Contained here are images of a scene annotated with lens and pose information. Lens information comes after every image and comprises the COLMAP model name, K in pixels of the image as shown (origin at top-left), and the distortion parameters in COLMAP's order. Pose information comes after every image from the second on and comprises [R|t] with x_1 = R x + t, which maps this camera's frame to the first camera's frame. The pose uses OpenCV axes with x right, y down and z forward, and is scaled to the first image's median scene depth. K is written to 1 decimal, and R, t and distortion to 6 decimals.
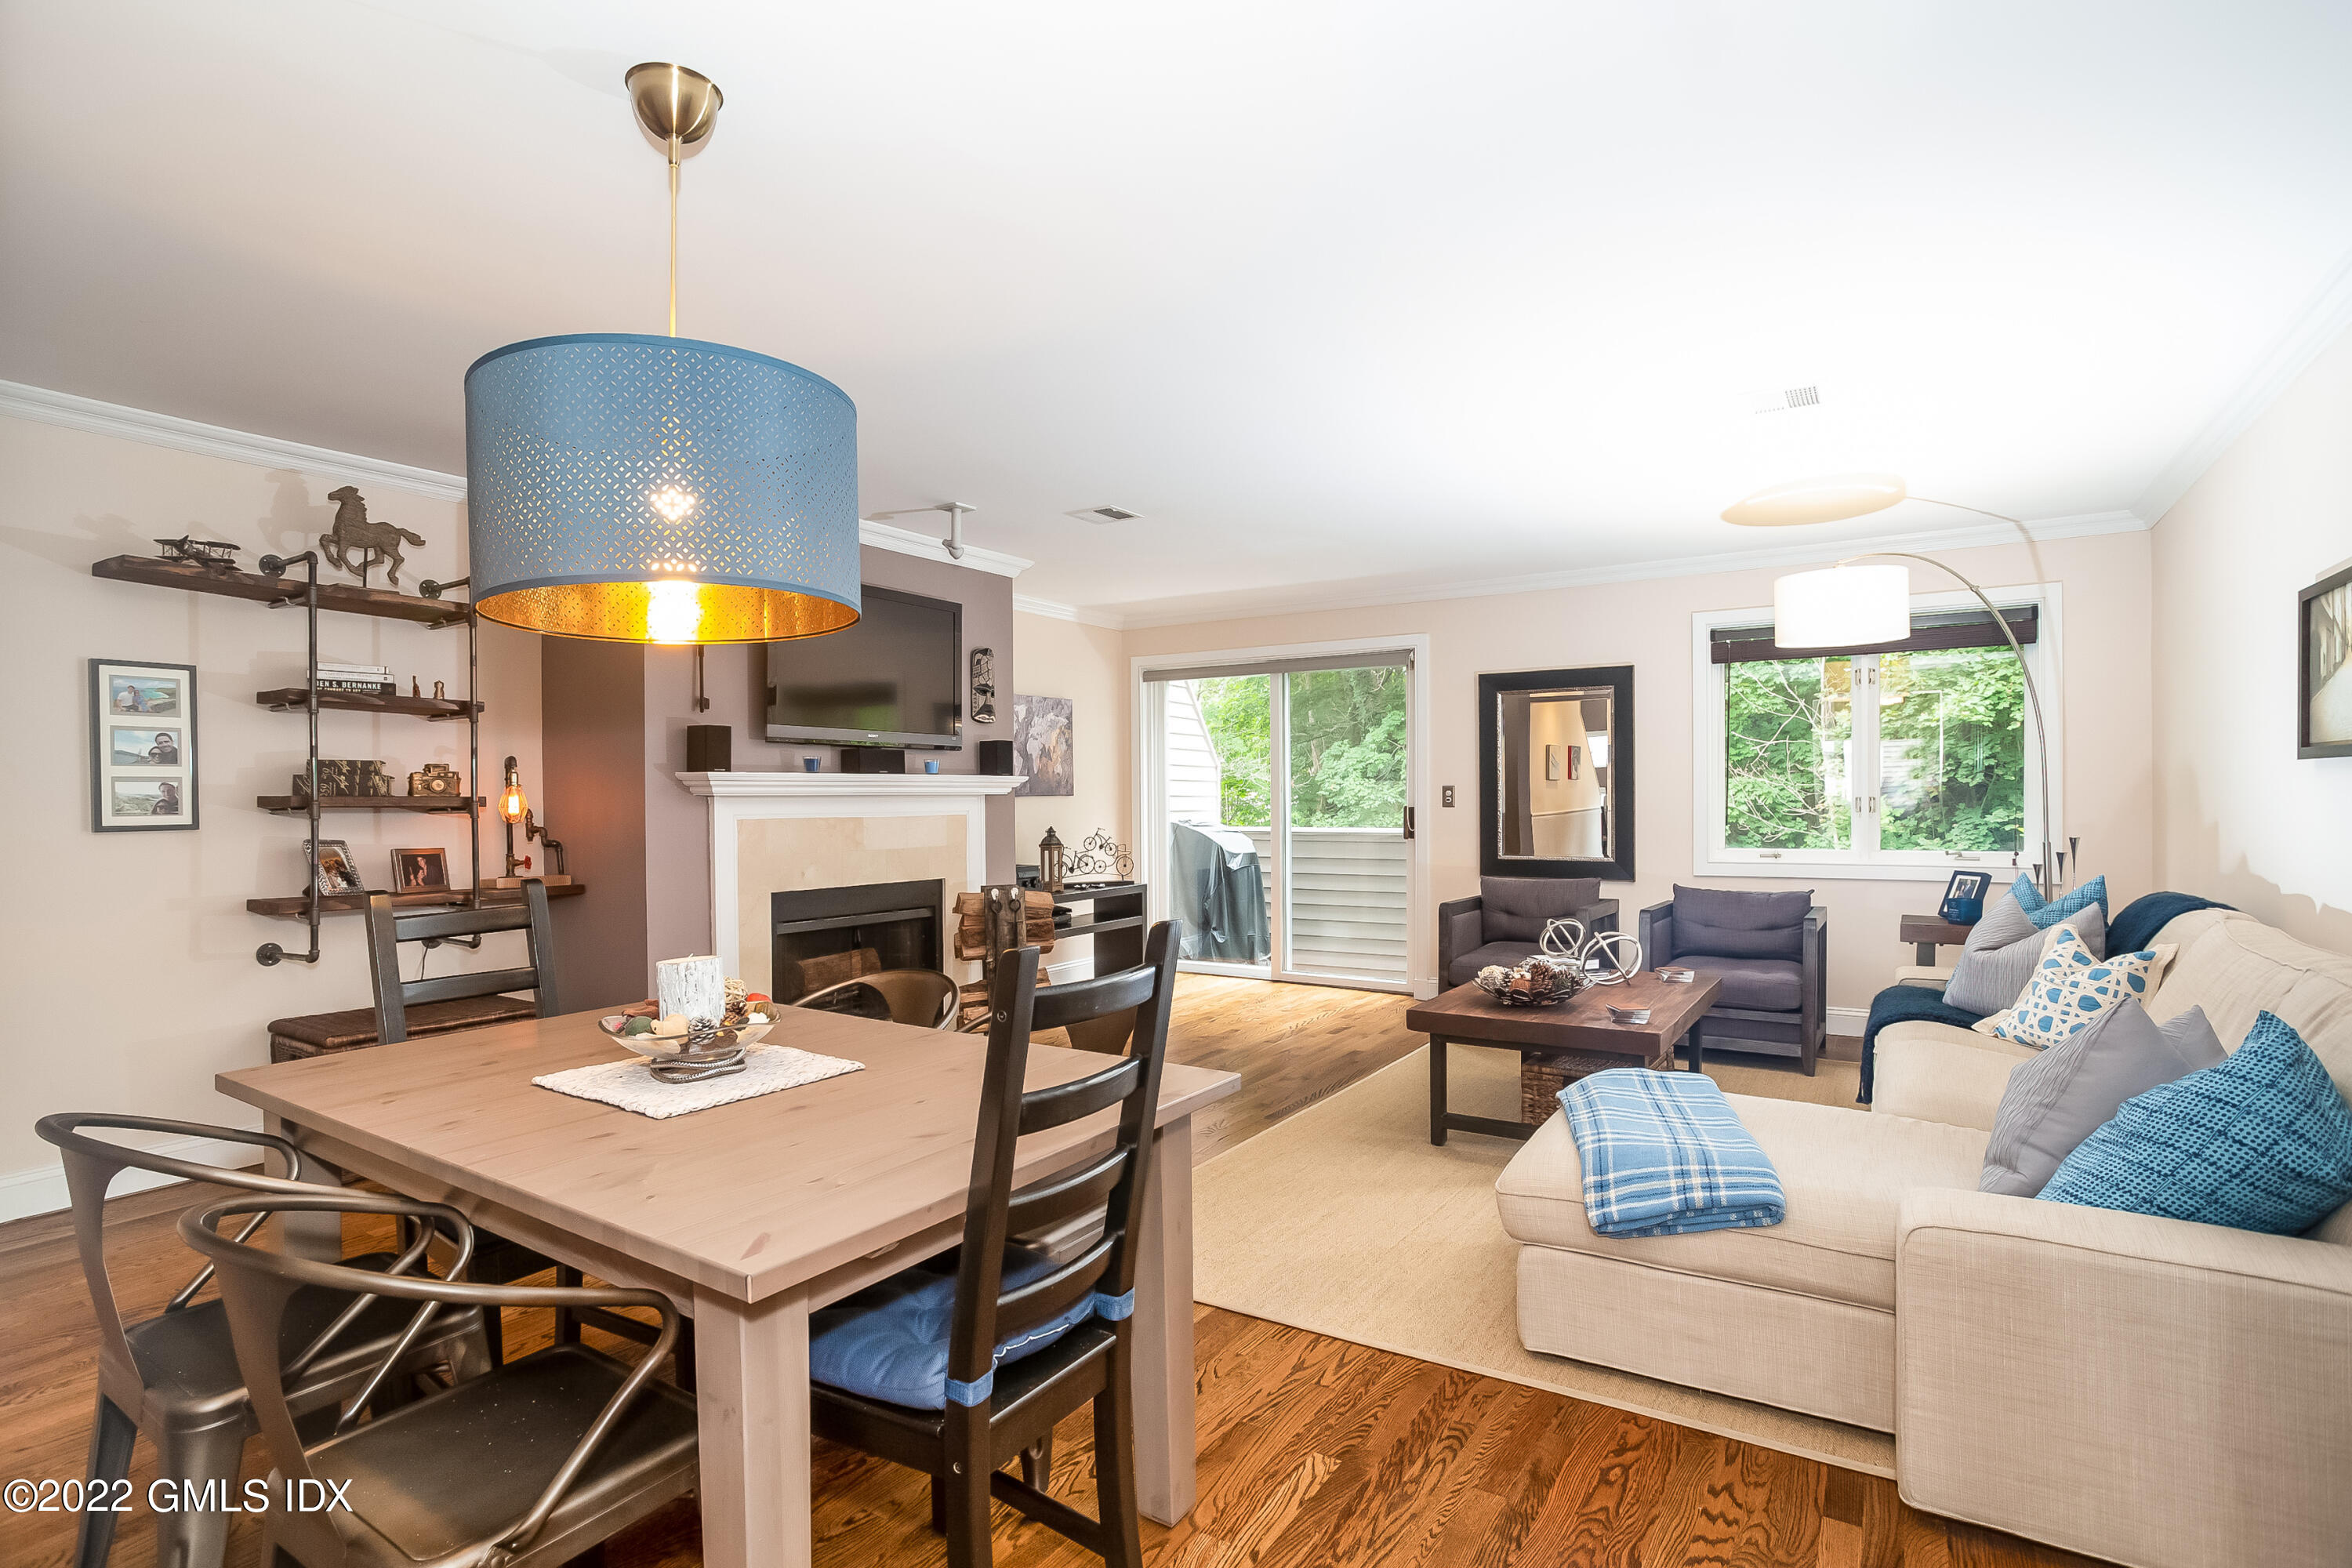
lens RADIAL K [[1135.5, 0, 1178.2], [0, 1135.5, 795.2], [0, 0, 1]] dist [-0.002953, -0.000266]
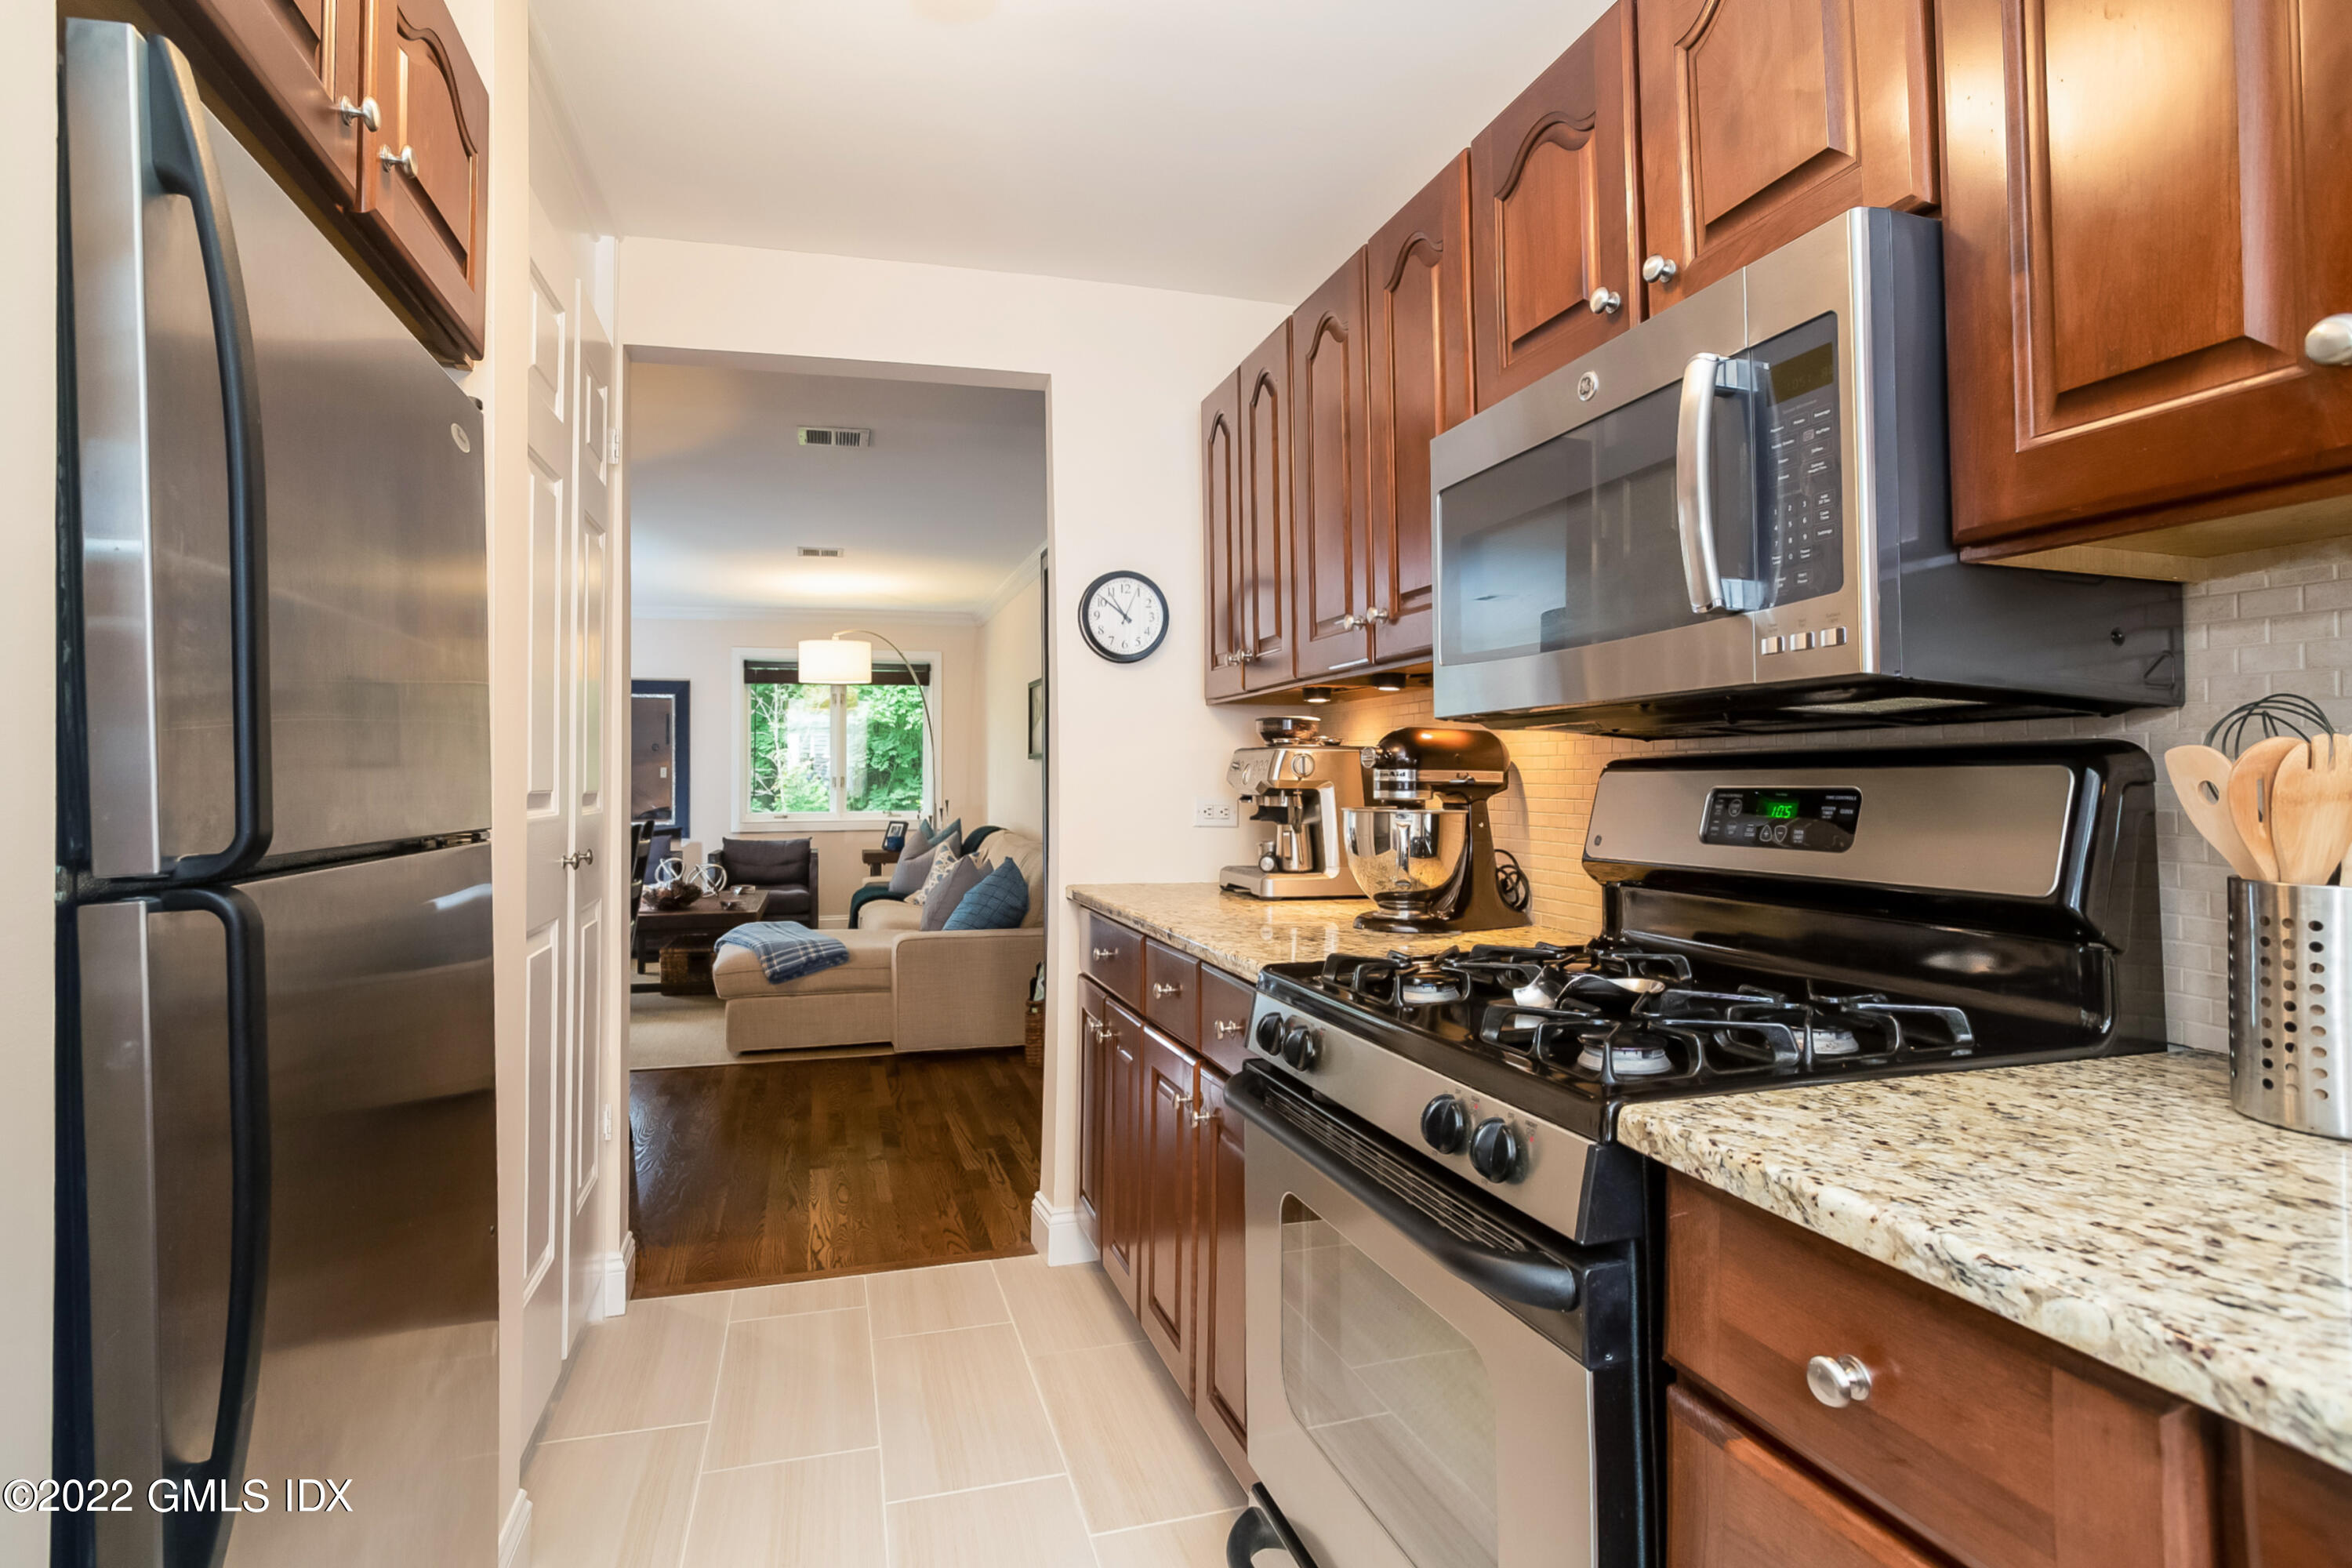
lens RADIAL K [[1184.3, 0, 1165.6], [0, 1184.3, 789.1], [0, 0, 1]] dist [-0.067260, 0.036602]
pose [[0.655190, -0.003722, 0.755455, -0.358753], [-0.002599, 0.999971, 0.007181, 0.006014], [-0.755459, -0.006669, 0.655162, -0.442179]]
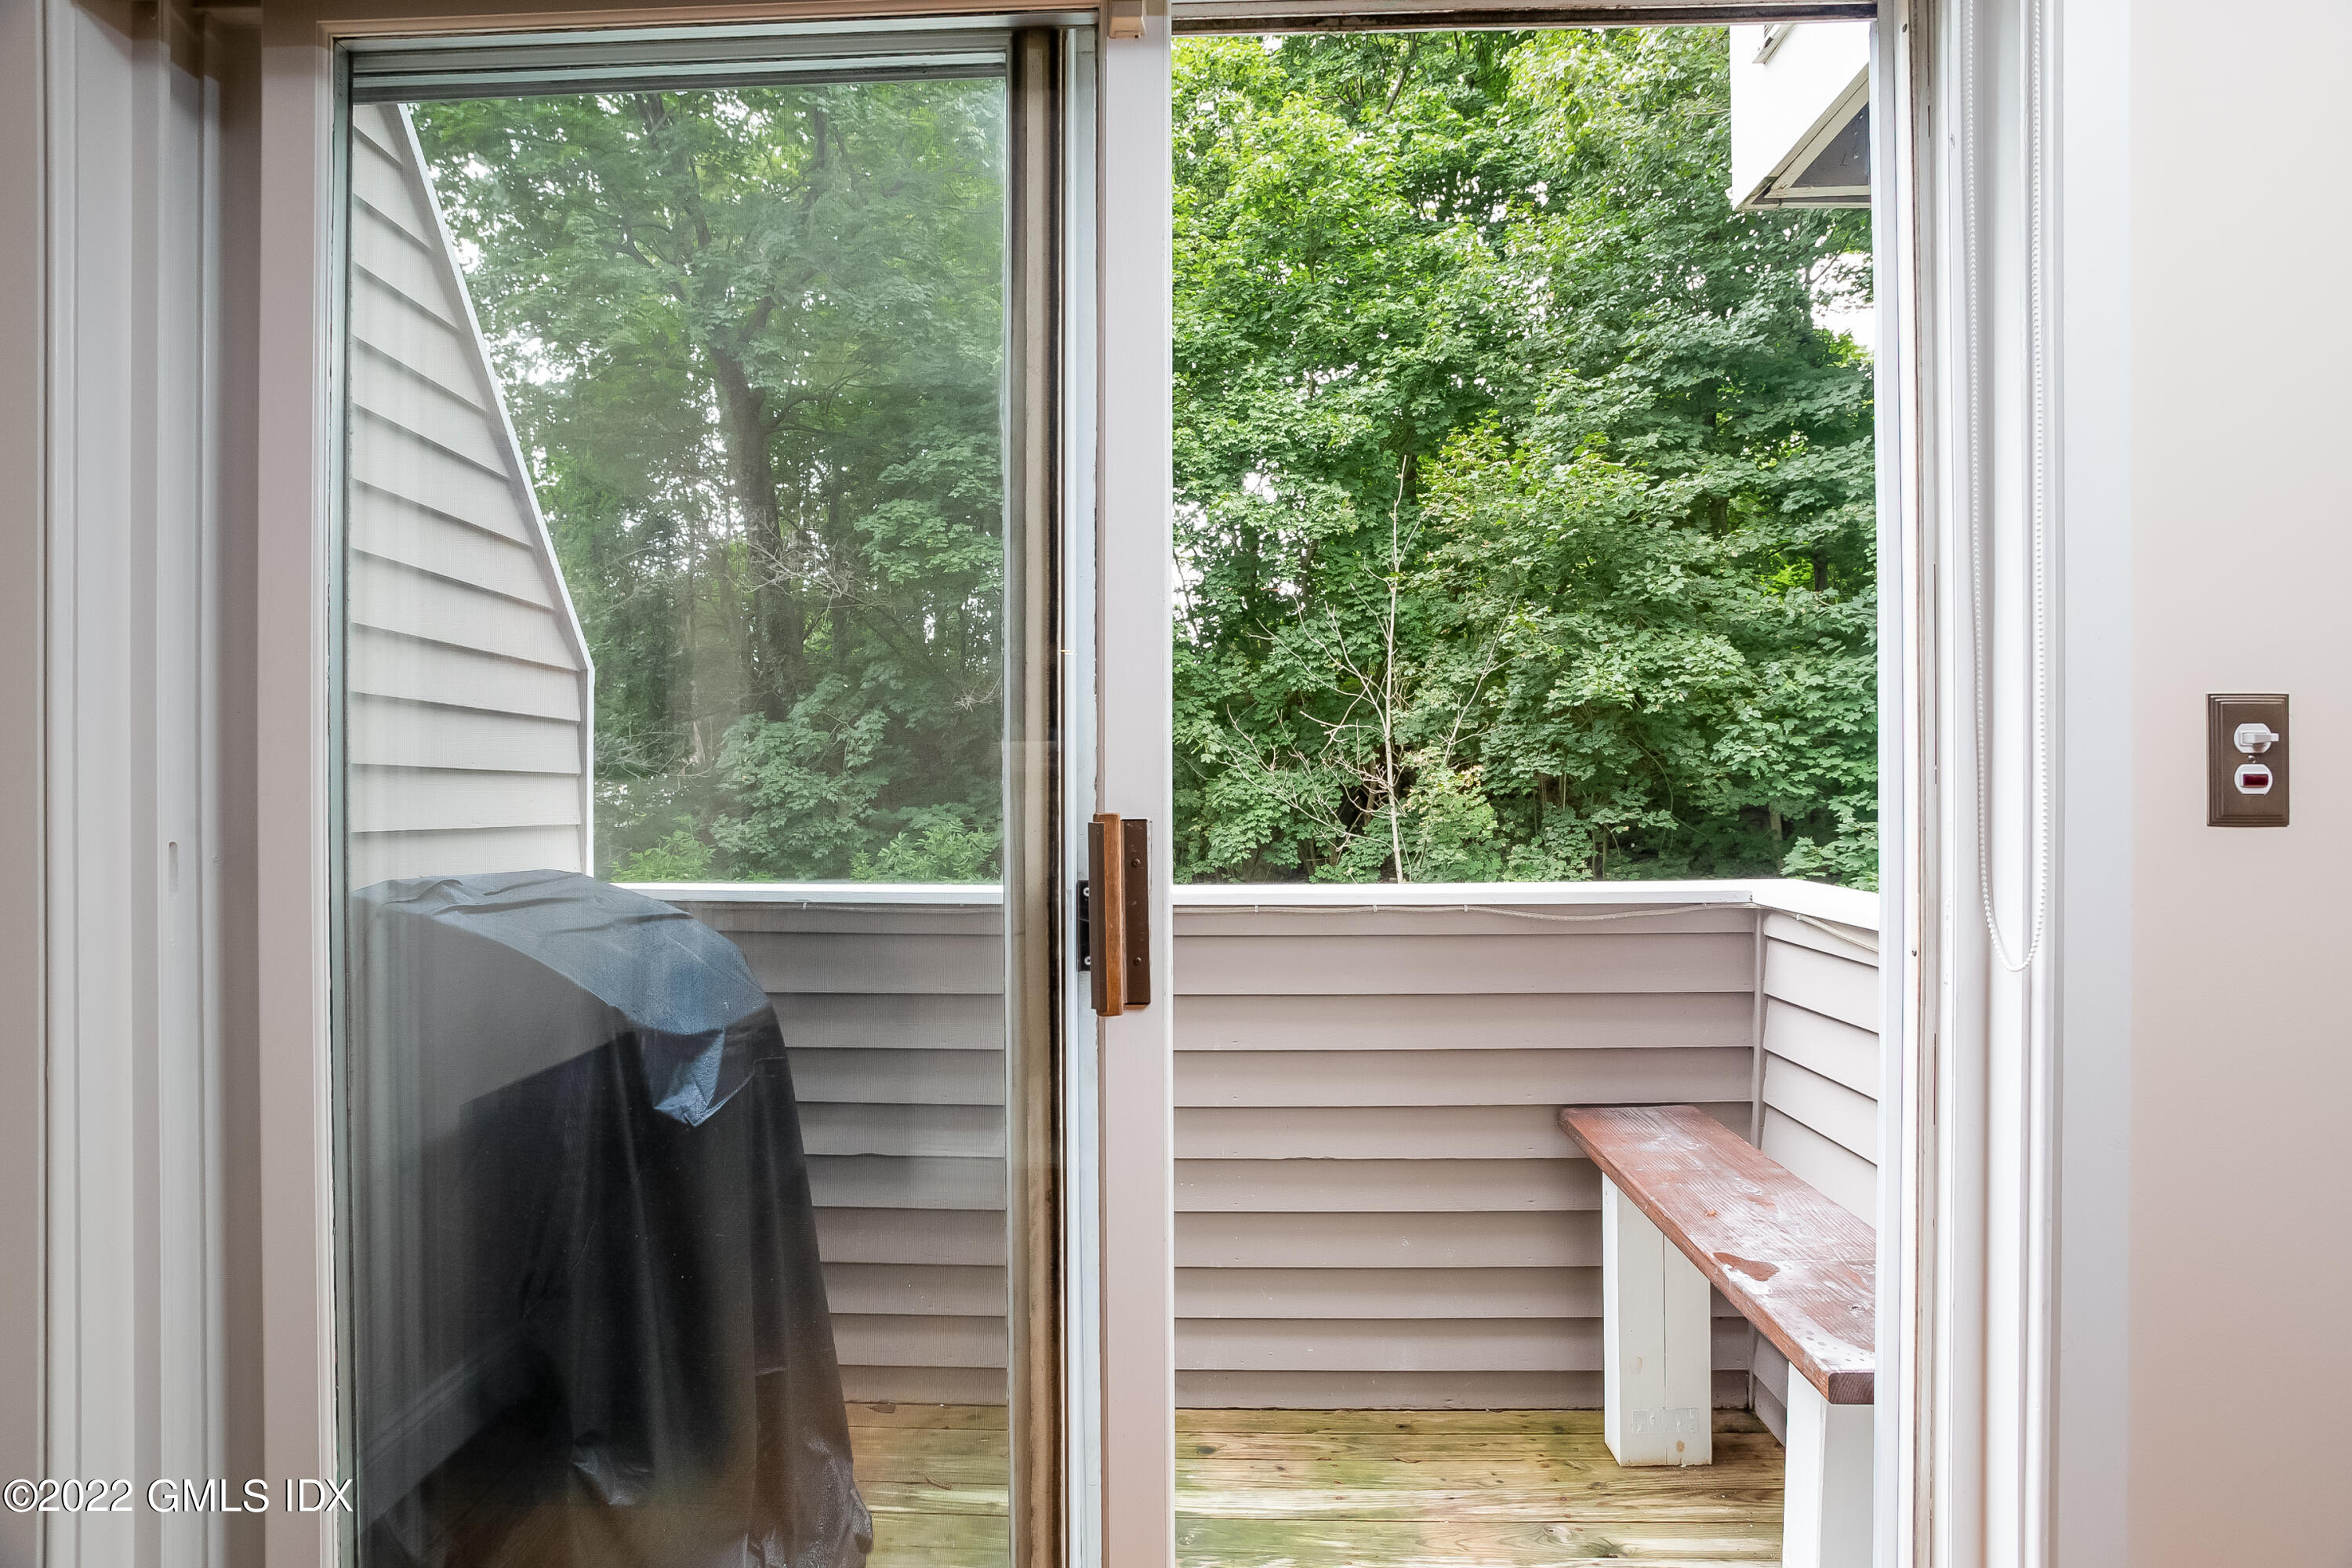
lens RADIAL K [[1184.3, 0, 1165.6], [0, 1184.3, 789.1], [0, 0, 1]] dist [-0.067260, 0.036602]
pose [[0.870344, 0.005098, 0.492417, 0.032492], [-0.003141, 0.999984, -0.004801, 0.008905], [-0.492433, 0.002632, 0.870346, 1.278785]]
